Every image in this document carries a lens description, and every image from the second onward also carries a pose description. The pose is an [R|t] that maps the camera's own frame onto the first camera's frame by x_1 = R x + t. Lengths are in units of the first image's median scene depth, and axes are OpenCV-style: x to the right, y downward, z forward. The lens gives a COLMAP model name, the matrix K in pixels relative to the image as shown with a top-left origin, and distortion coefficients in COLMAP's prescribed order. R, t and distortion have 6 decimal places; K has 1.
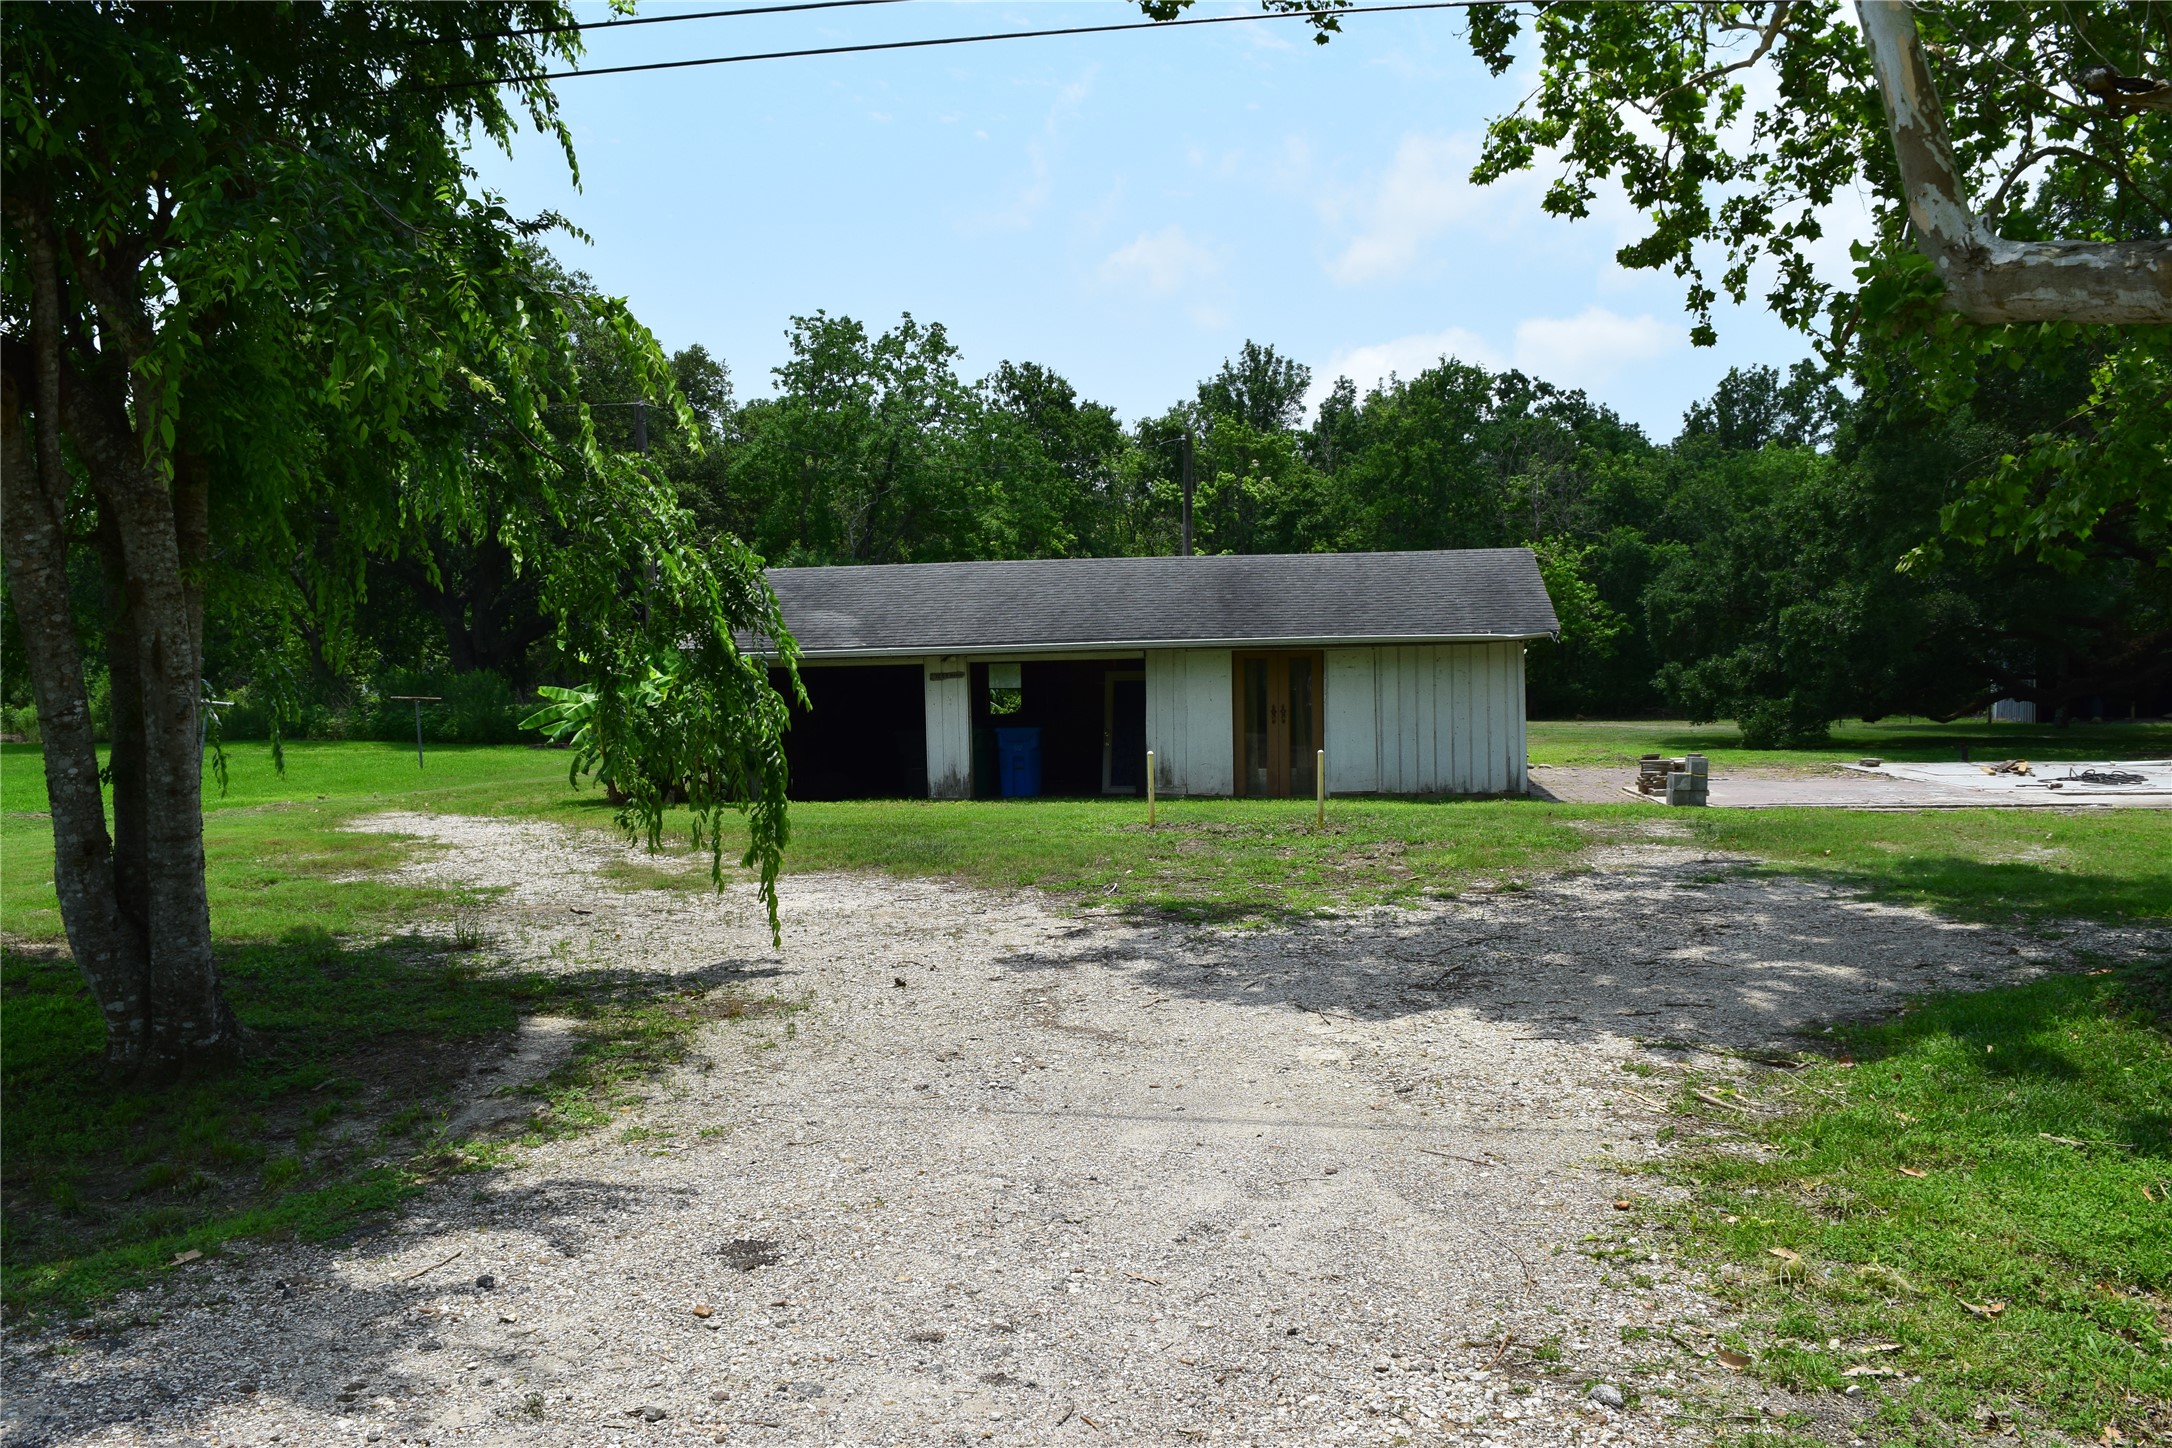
lens RADIAL K [[1686.6, 0, 1086.0], [0, 1686.6, 724.0], [0, 0, 1]] dist [-0.096468, 0.001952]
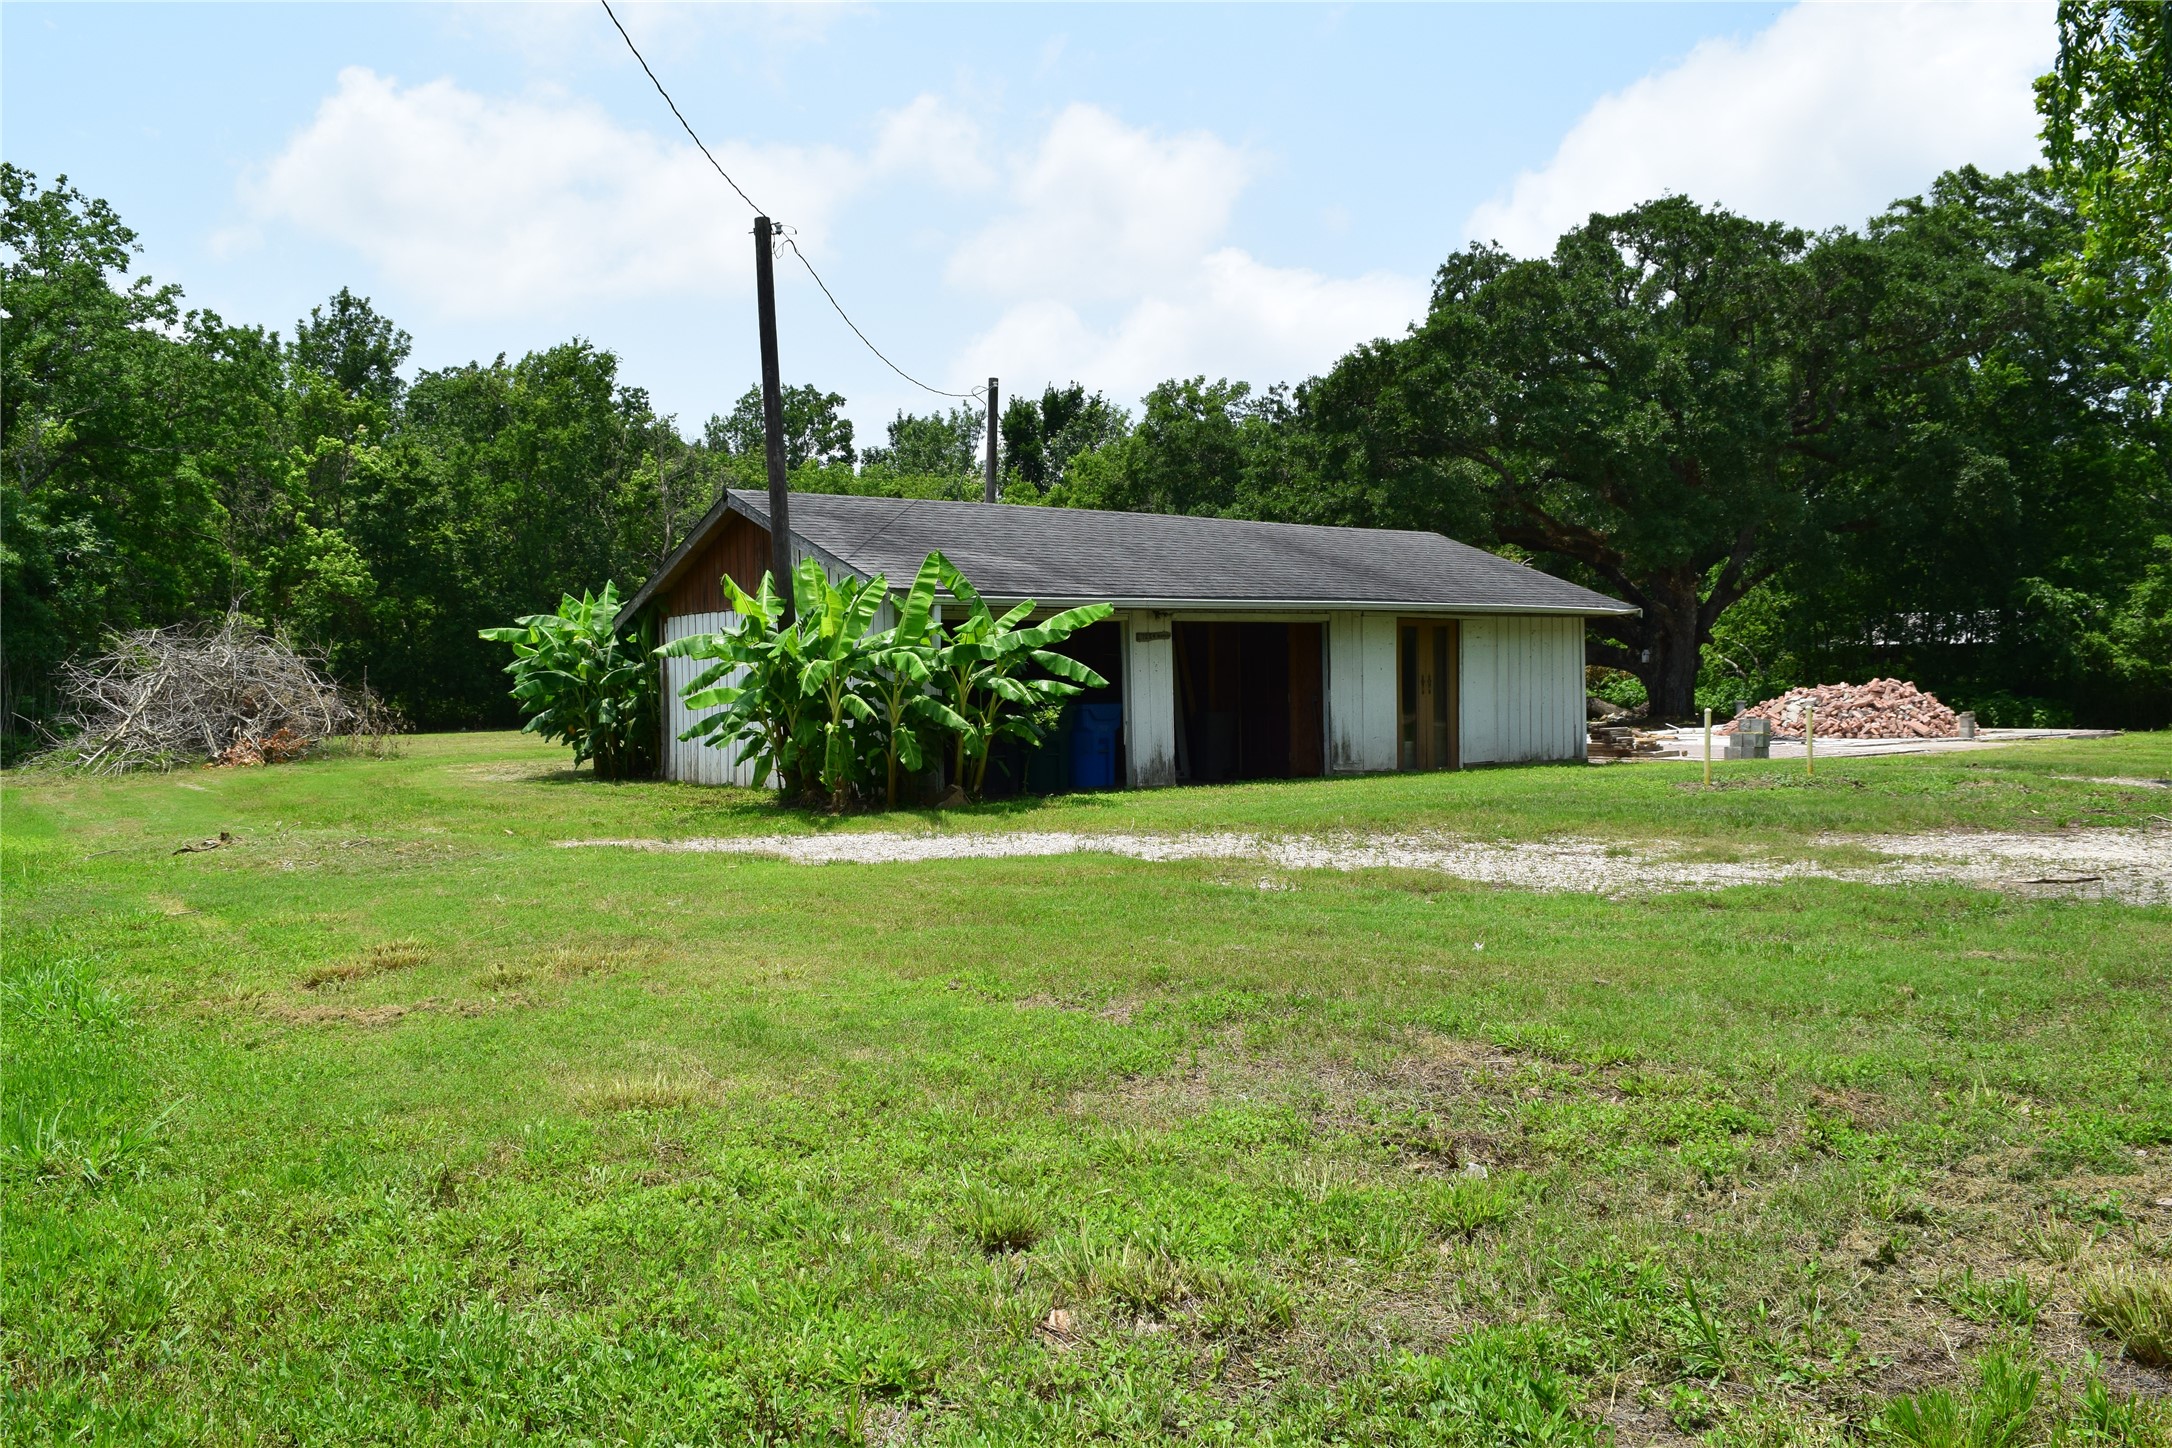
lens RADIAL K [[1686.6, 0, 1086.0], [0, 1686.6, 724.0], [0, 0, 1]] dist [-0.096468, 0.001952]
pose [[0.711919, -0.013083, 0.702140, -0.455812], [0.022336, 0.999742, -0.004018, 0.011058], [-0.701906, 0.018544, 0.712028, 0.297584]]
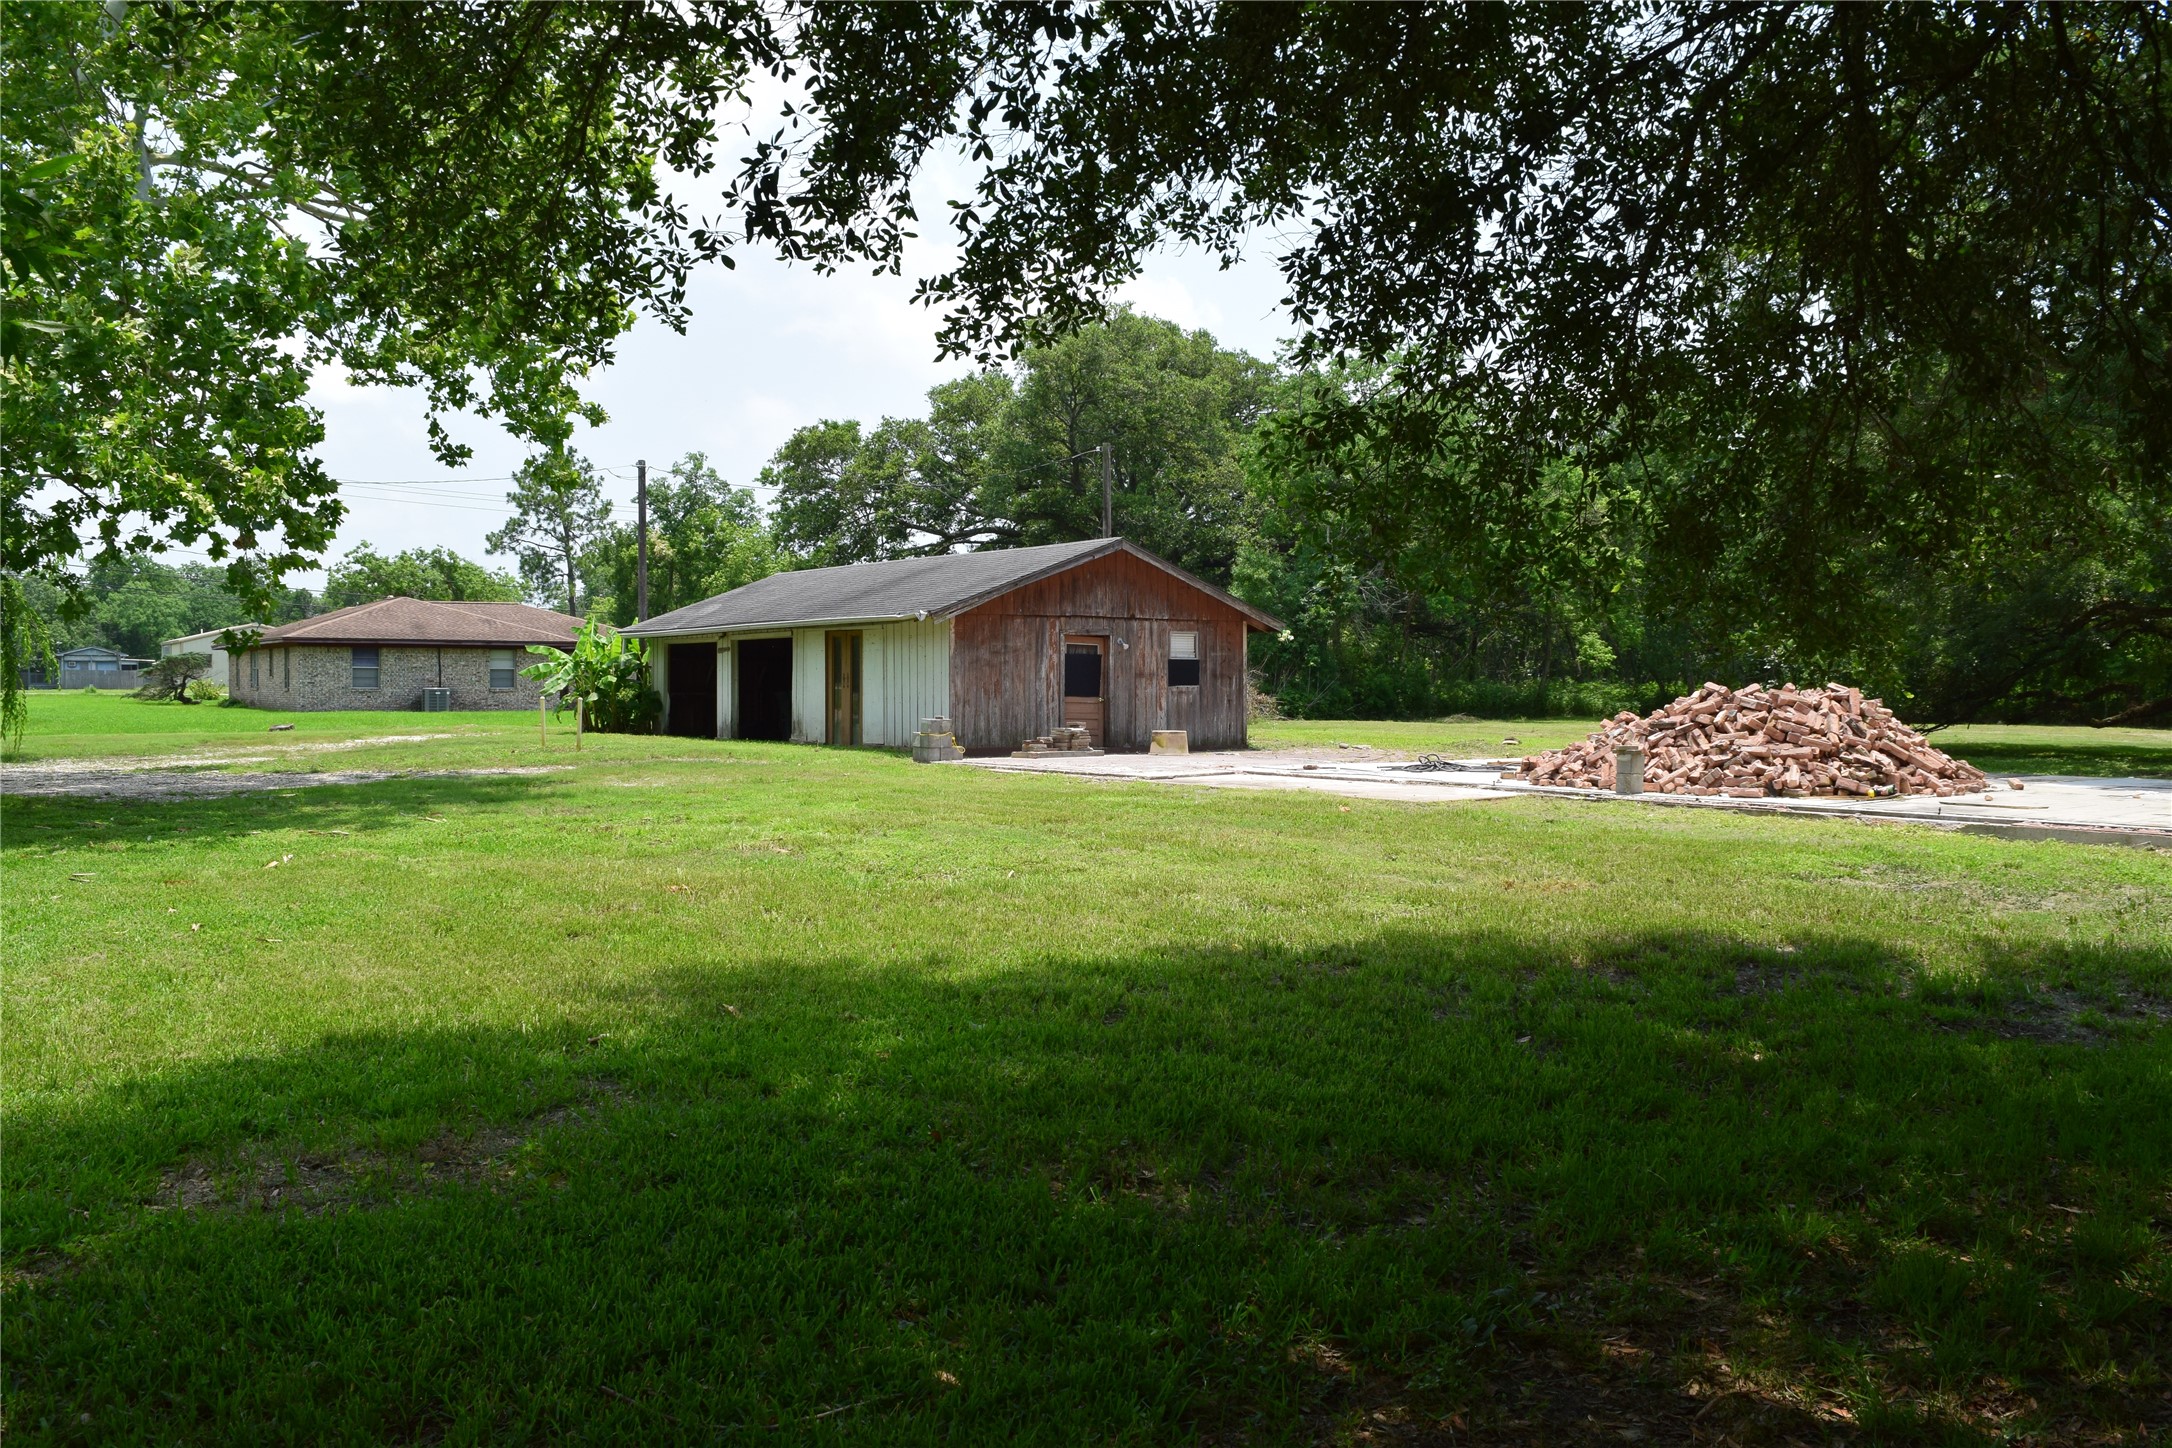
lens RADIAL K [[1686.6, 0, 1086.0], [0, 1686.6, 724.0], [0, 0, 1]] dist [-0.096468, 0.001952]
pose [[0.742583, 0.032658, -0.668957, 0.705344], [-0.031766, 0.999404, 0.013529, 0.002920], [0.669000, 0.011203, 0.743178, 0.126474]]
